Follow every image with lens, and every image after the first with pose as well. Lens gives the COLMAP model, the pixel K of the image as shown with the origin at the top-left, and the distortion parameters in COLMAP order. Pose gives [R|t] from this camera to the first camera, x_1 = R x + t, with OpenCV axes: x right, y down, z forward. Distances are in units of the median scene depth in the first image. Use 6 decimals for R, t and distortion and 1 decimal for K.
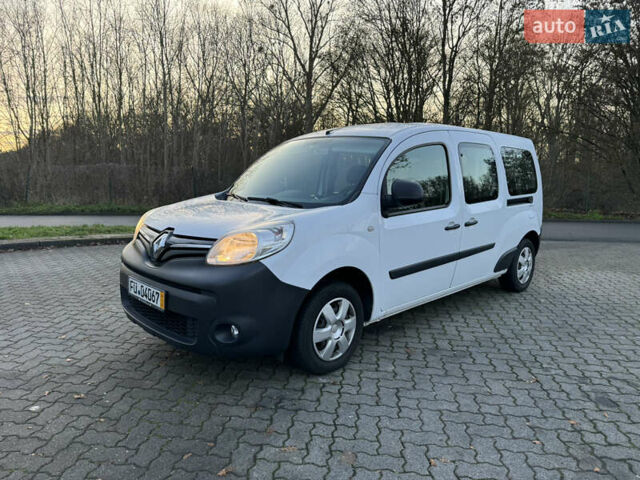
lens RADIAL K [[451.0, 0, 317.7], [0, 451.0, 239.3], [0, 0, 1]] dist [0.024907, -0.032316]
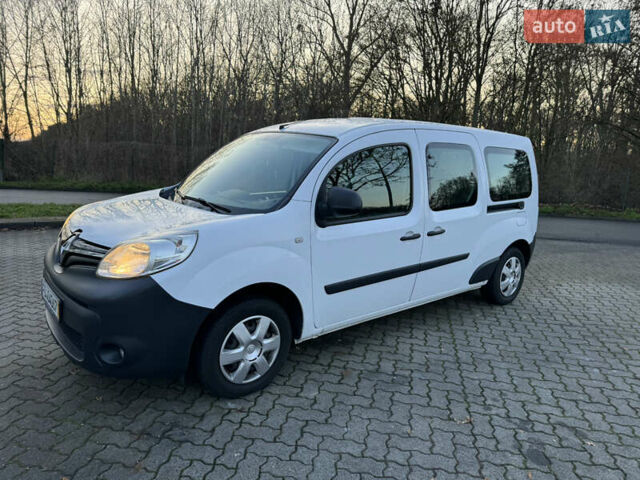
lens RADIAL K [[451.0, 0, 322.4], [0, 451.0, 240.1], [0, 0, 1]] dist [0.024907, -0.032316]
pose [[0.996569, 0.046975, -0.068151, 0.209931], [-0.044056, 0.998072, 0.043721, -0.060538], [0.070074, -0.040568, 0.996717, 0.096084]]
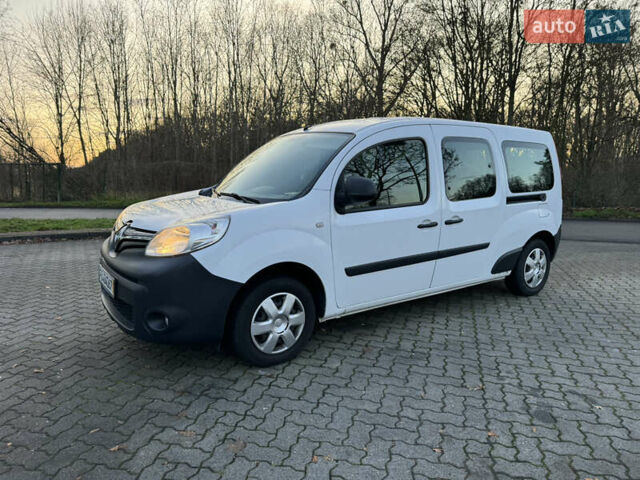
lens RADIAL K [[451.0, 0, 318.1], [0, 451.0, 241.2], [0, 0, 1]] dist [0.024907, -0.032316]
pose [[0.986500, 0.022893, -0.162154, 0.256567], [-0.020950, 0.999687, 0.013682, -0.000983], [0.162416, -0.010100, 0.986671, 0.013372]]
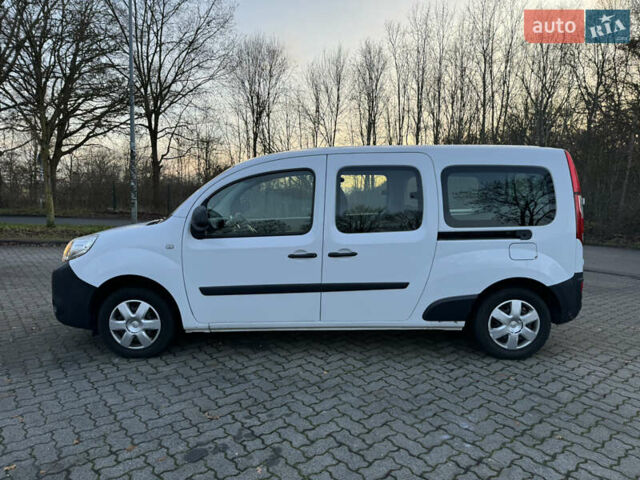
lens RADIAL K [[451.0, 0, 315.1], [0, 451.0, 242.1], [0, 0, 1]] dist [0.024907, -0.032316]
pose [[0.715403, 0.072004, -0.694992, 1.115509], [-0.094434, 0.995513, 0.005931, -0.073113], [0.692301, 0.061388, 0.718993, 0.386599]]
